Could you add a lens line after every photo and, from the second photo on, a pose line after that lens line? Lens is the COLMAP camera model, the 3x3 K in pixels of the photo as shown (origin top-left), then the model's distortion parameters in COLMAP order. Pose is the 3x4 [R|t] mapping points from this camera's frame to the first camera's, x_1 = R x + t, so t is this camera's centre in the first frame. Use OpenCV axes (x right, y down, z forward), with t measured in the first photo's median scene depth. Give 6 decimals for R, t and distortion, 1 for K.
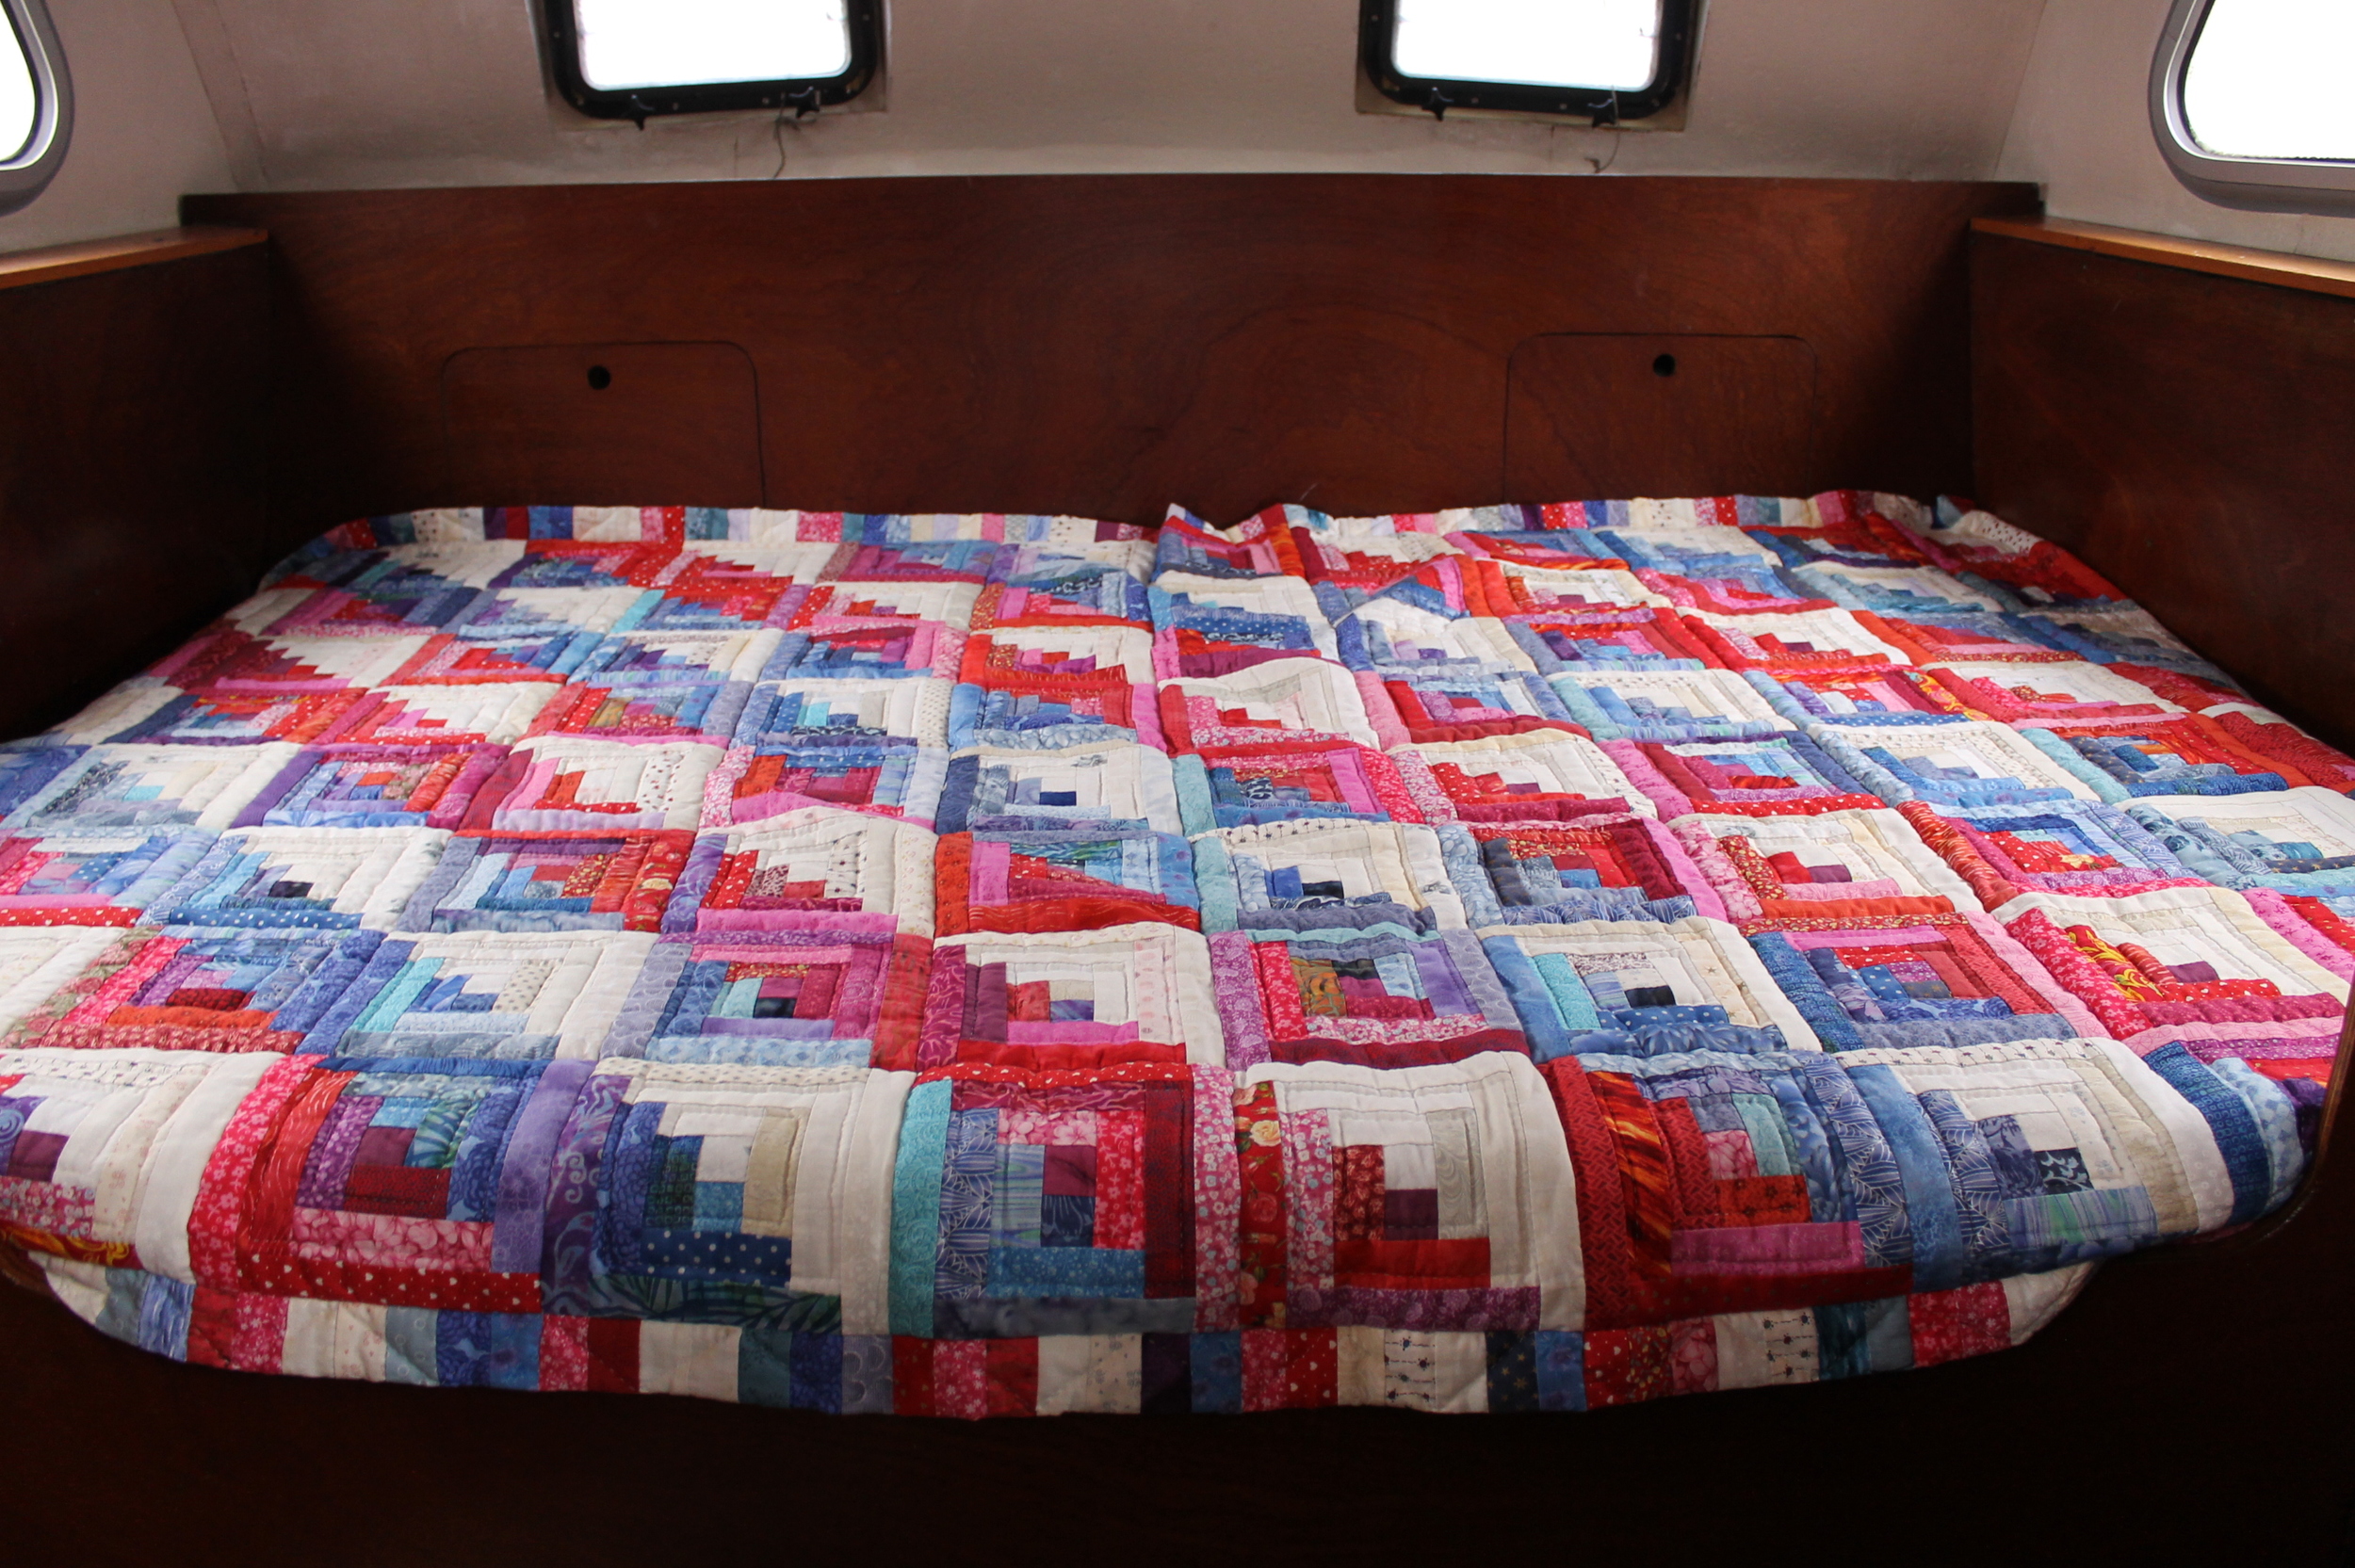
lens RADIAL K [[1990.9, 0, 1191.0], [0, 1990.9, 777.8], [0, 0, 1]] dist [-0.168594, 0.145629]
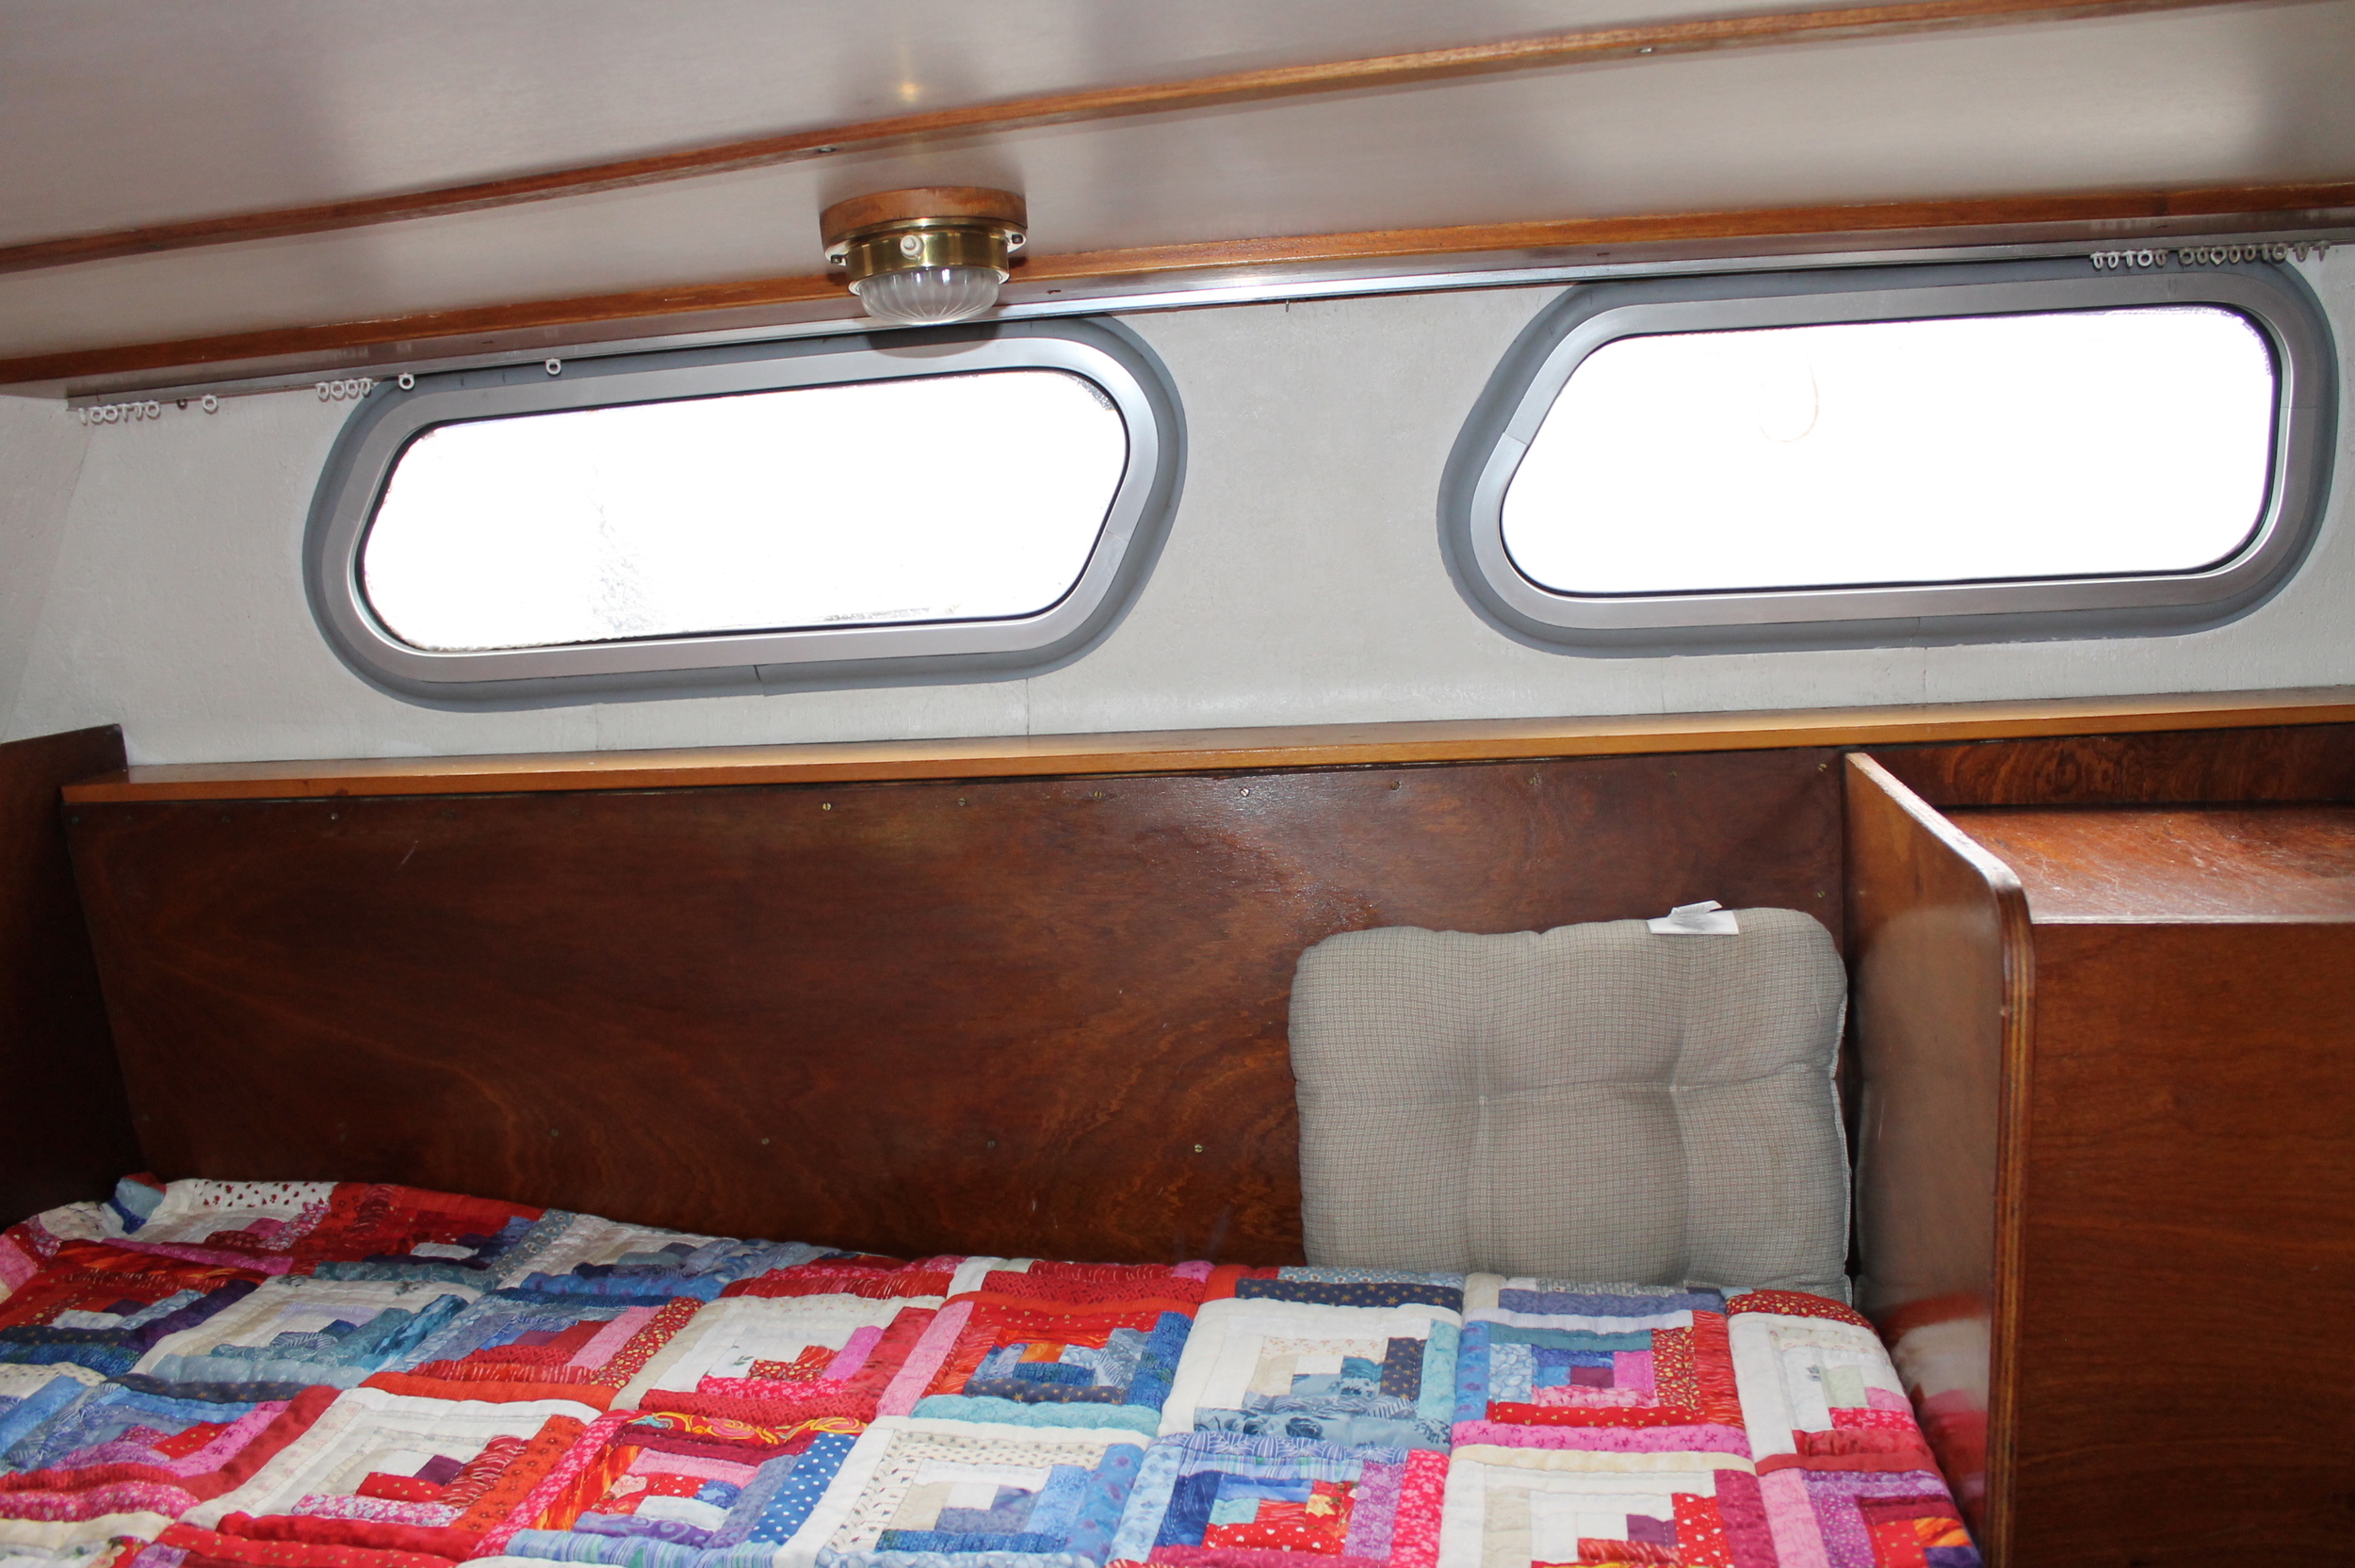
lens RADIAL K [[1990.9, 0, 1191.0], [0, 1990.9, 777.8], [0, 0, 1]] dist [-0.168594, 0.145629]
pose [[0.218868, -0.148851, 0.964334, -0.232679], [0.376460, 0.924660, 0.057285, -0.256111], [-0.900208, 0.350495, 0.258415, 0.647831]]
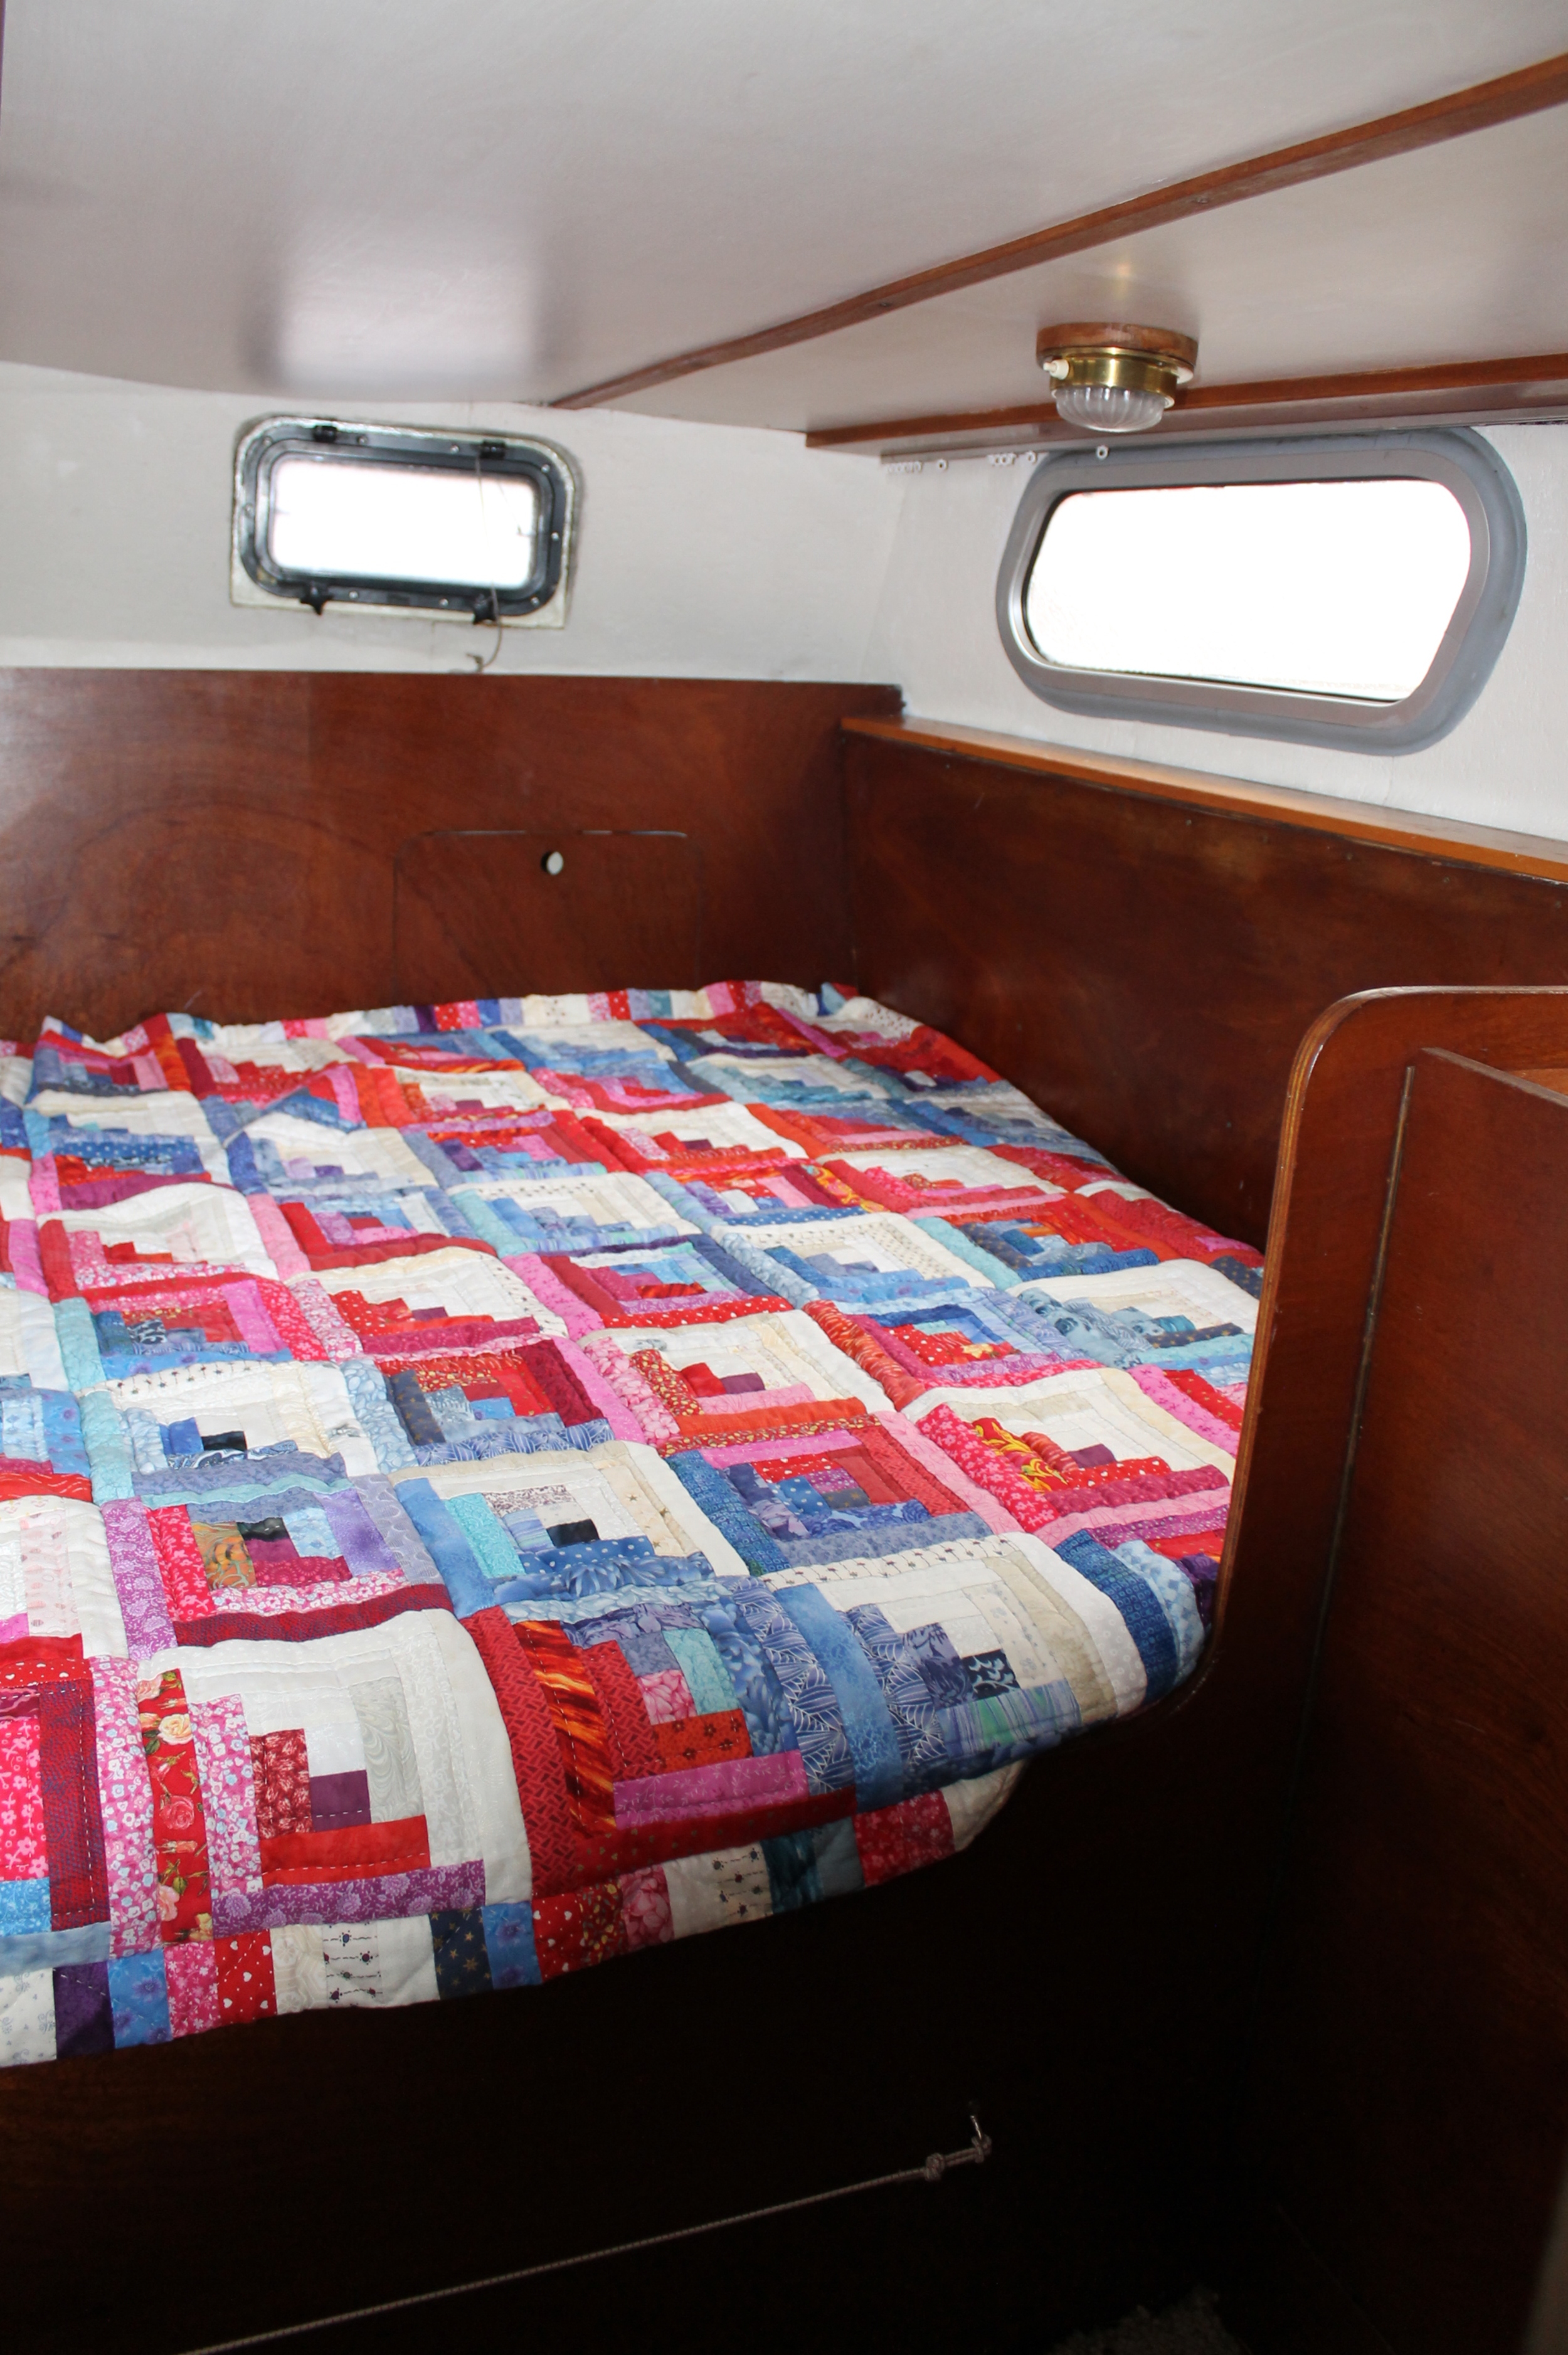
lens RADIAL K [[1991.2, 0, 745.8], [0, 1991.2, 1152.0], [0, 0, 1]] dist [-0.168594, 0.145629]
pose [[0.946545, -0.044187, 0.319530, 0.007817], [0.060380, 0.997335, -0.040944, -0.023236], [-0.316869, 0.058048, 0.946691, 0.028991]]
